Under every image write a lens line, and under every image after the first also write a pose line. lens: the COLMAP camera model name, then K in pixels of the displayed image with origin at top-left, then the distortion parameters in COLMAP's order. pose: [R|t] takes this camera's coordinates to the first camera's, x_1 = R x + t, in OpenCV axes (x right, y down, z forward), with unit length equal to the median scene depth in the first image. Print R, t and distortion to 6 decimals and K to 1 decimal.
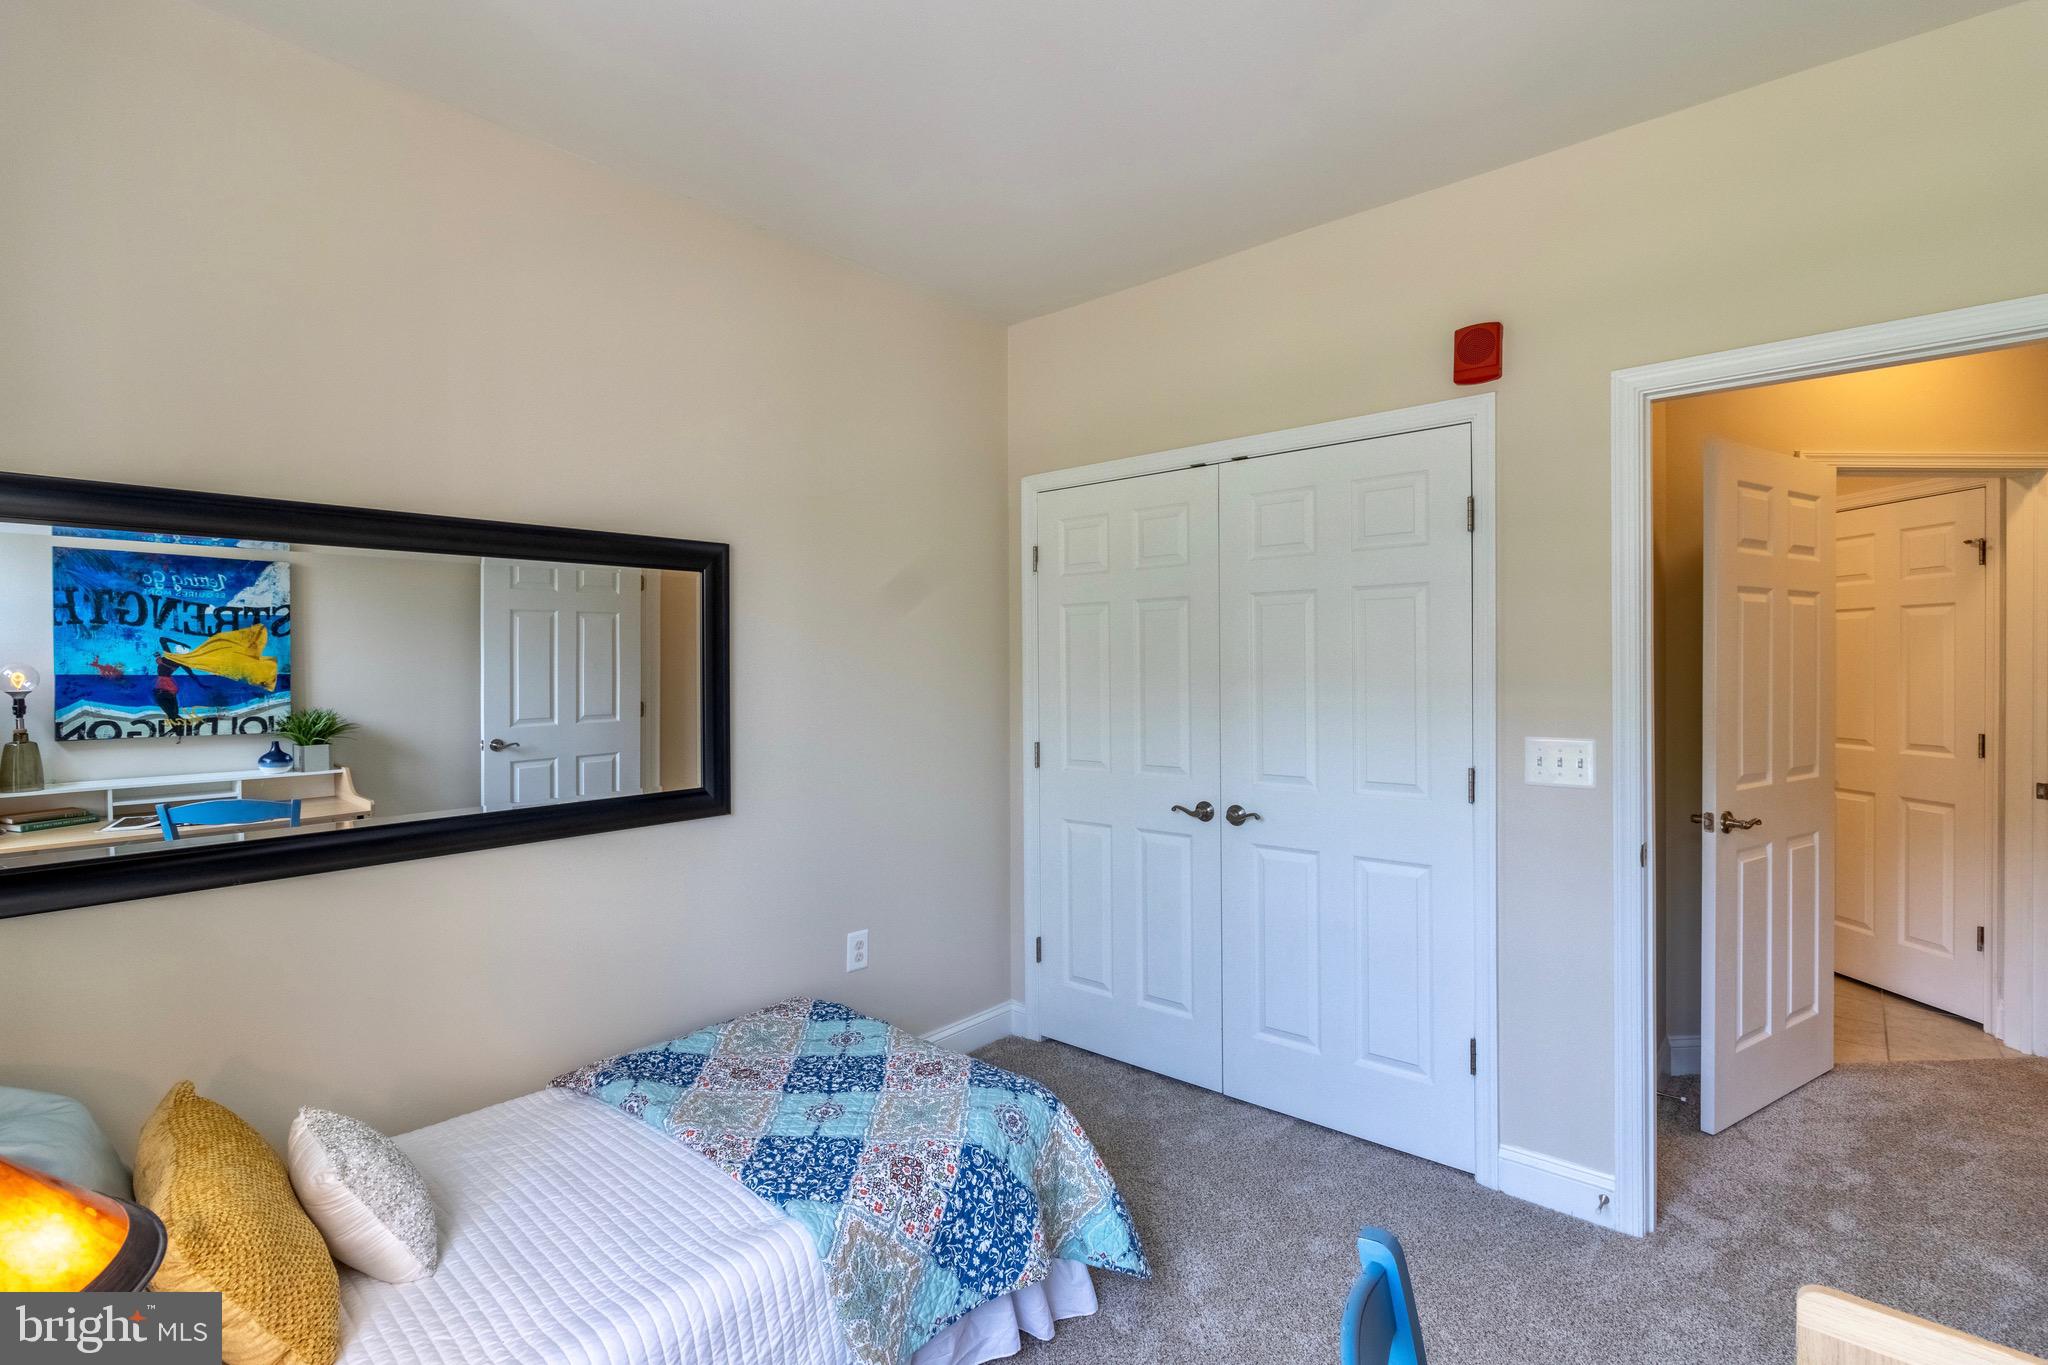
lens RADIAL K [[950.8, 0, 1019.9], [0, 950.8, 665.4], [0, 0, 1]] dist [0.000664, 0.000867]
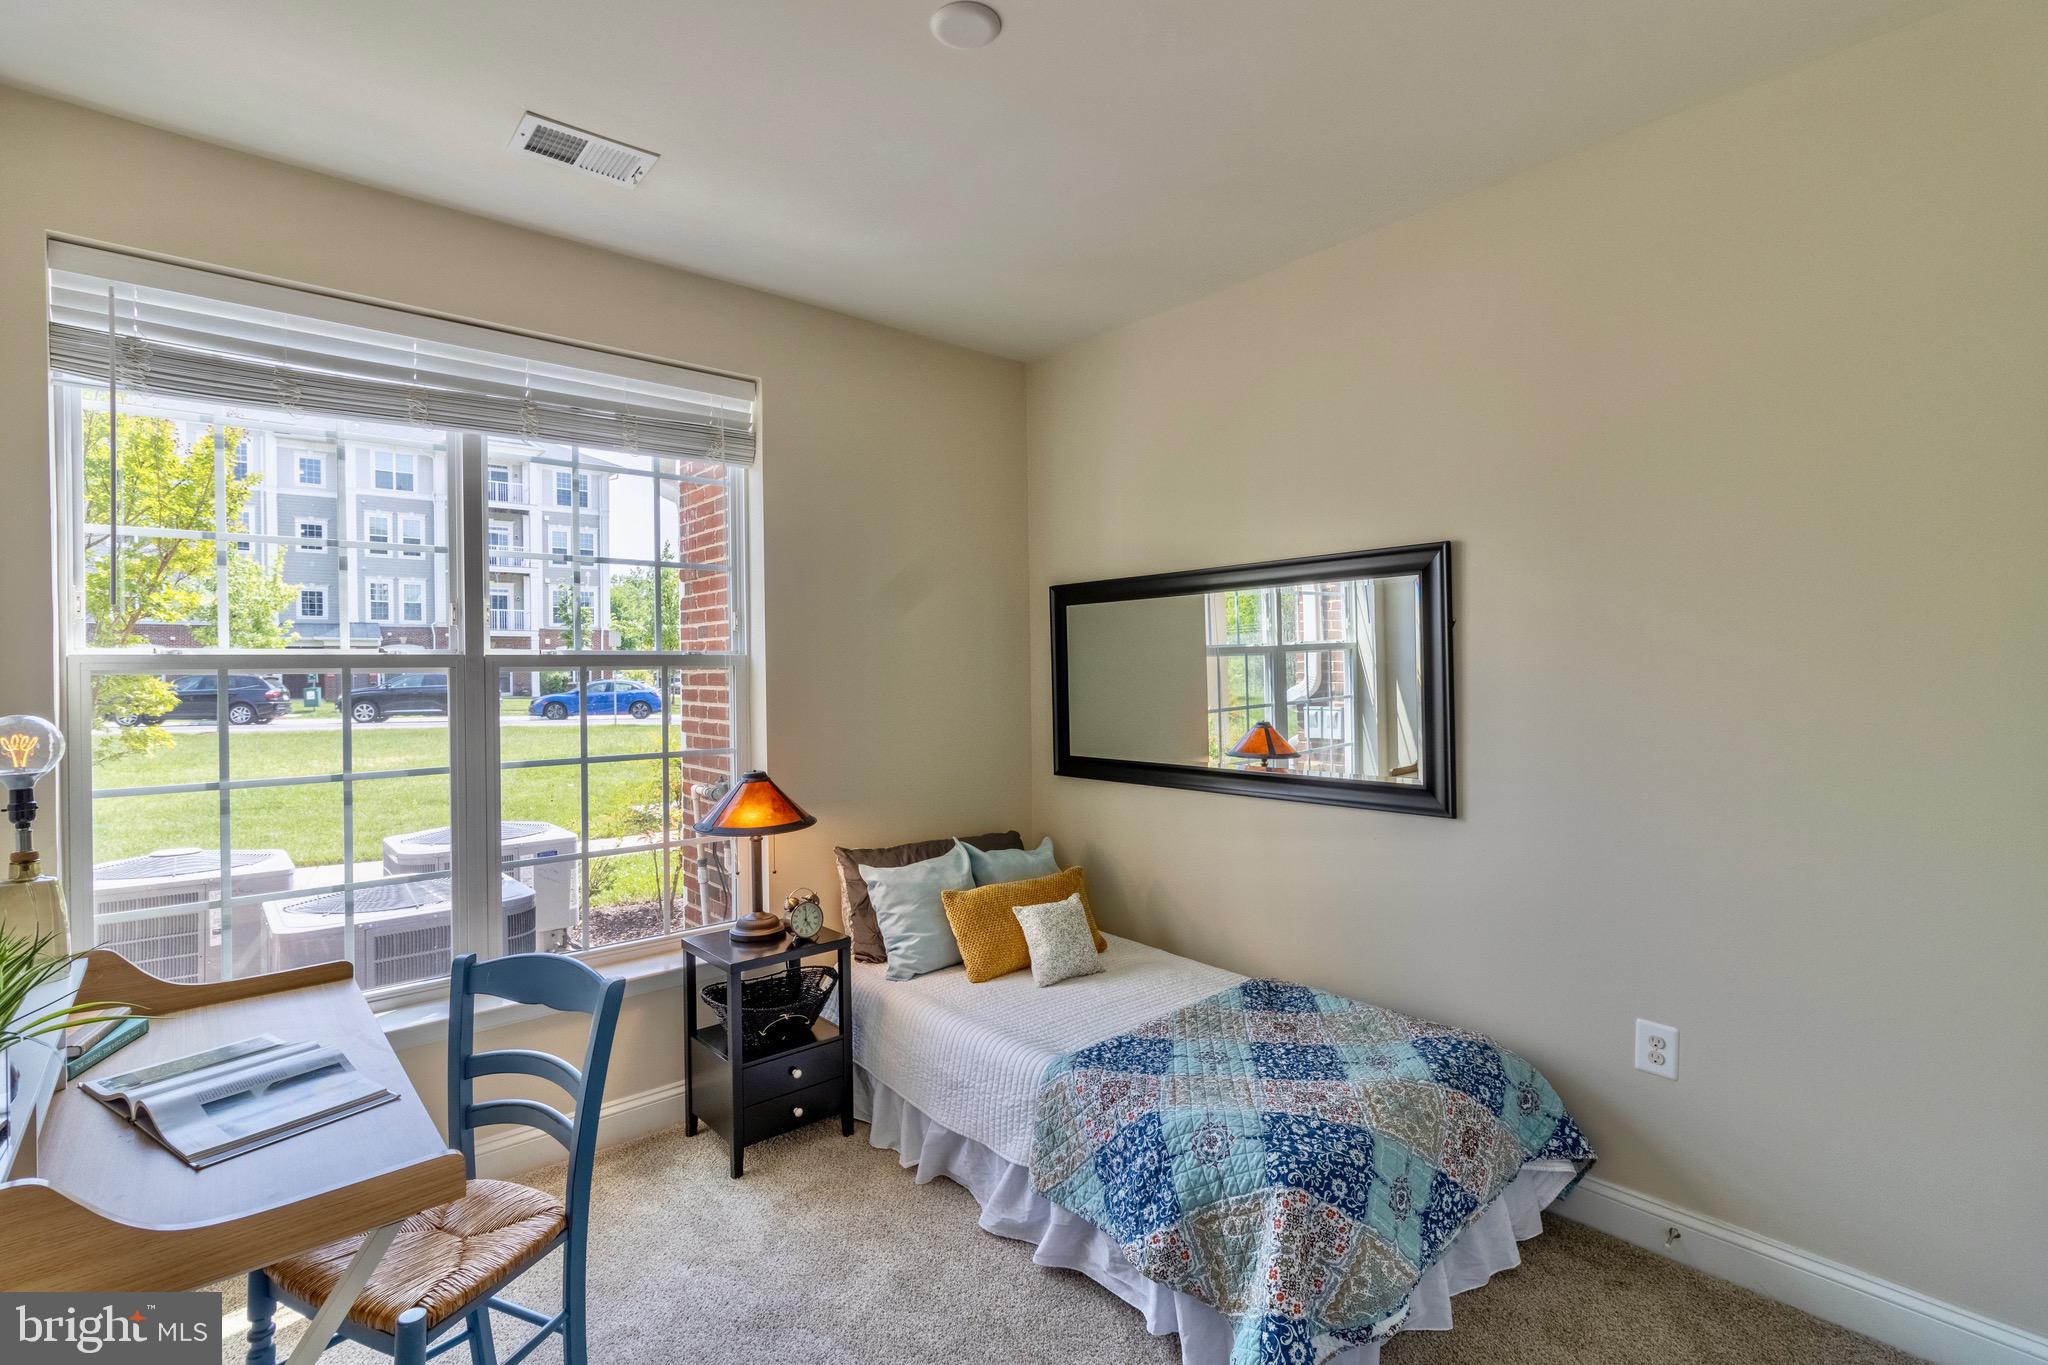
lens RADIAL K [[950.8, 0, 1035.2], [0, 950.8, 673.5], [0, 0, 1]] dist [0.000664, 0.000867]
pose [[-0.146254, 0.001369, -0.989246, 0.752146], [0.005623, 0.999984, 0.000553, 0.006708], [0.989231, -0.005482, -0.146259, 0.756035]]
